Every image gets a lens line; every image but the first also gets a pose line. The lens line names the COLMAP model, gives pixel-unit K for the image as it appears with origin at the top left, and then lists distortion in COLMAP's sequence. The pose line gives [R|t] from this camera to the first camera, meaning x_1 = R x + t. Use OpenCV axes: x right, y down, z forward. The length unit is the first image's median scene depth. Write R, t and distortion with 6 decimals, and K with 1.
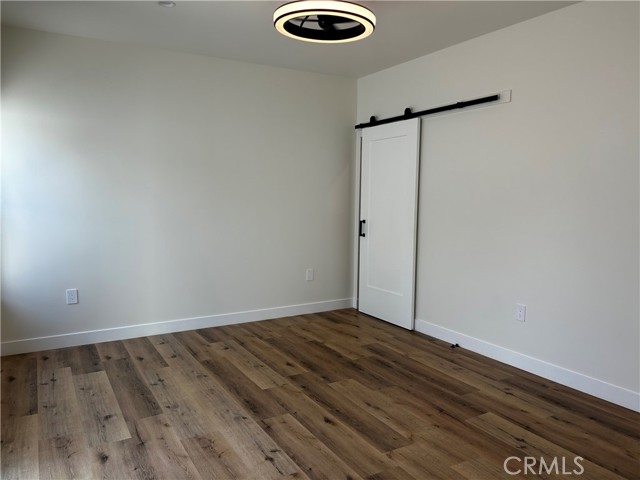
lens RADIAL K [[477.0, 0, 319.4], [0, 477.0, 242.3], [0, 0, 1]] dist [0.059508, -0.066011]
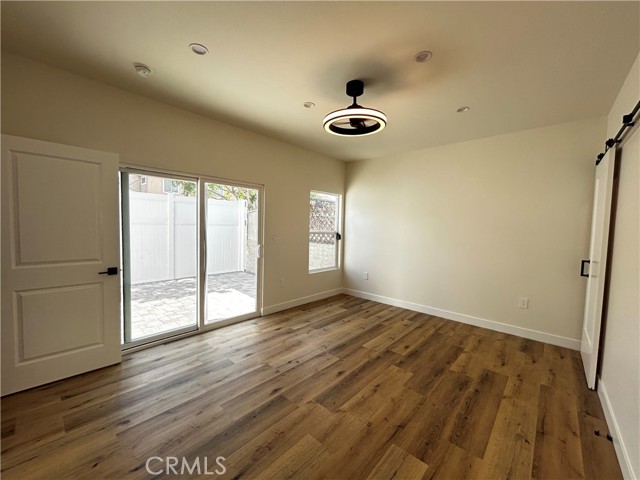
lens RADIAL K [[260.1, 0, 320.0], [0, 260.1, 240.0], [0, 0, 1]] dist [0.000430, 0.000448]
pose [[0.301238, 0.053106, -0.952069, 0.664203], [-0.117924, 0.992858, 0.018070, -0.054116], [0.946229, 0.106828, 0.305349, 0.541815]]
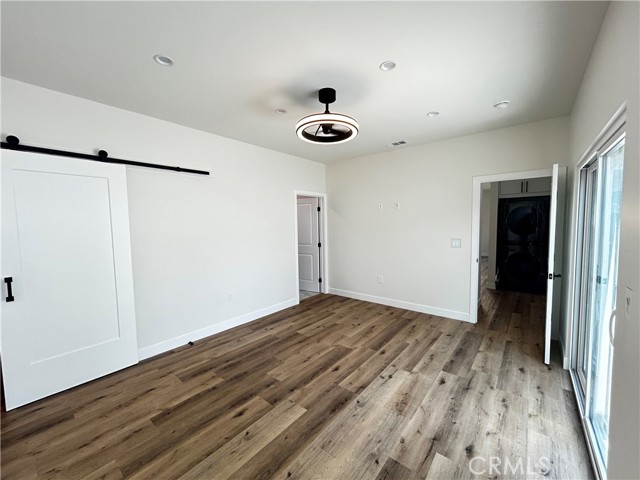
lens RADIAL K [[260.1, 0, 320.0], [0, 260.1, 240.0], [0, 0, 1]] dist [0.000430, 0.000448]
pose [[-0.347657, -0.062572, 0.935532, -0.663450], [0.106177, 0.988725, 0.105587, -0.146547], [-0.931591, 0.136040, -0.337094, 1.106357]]
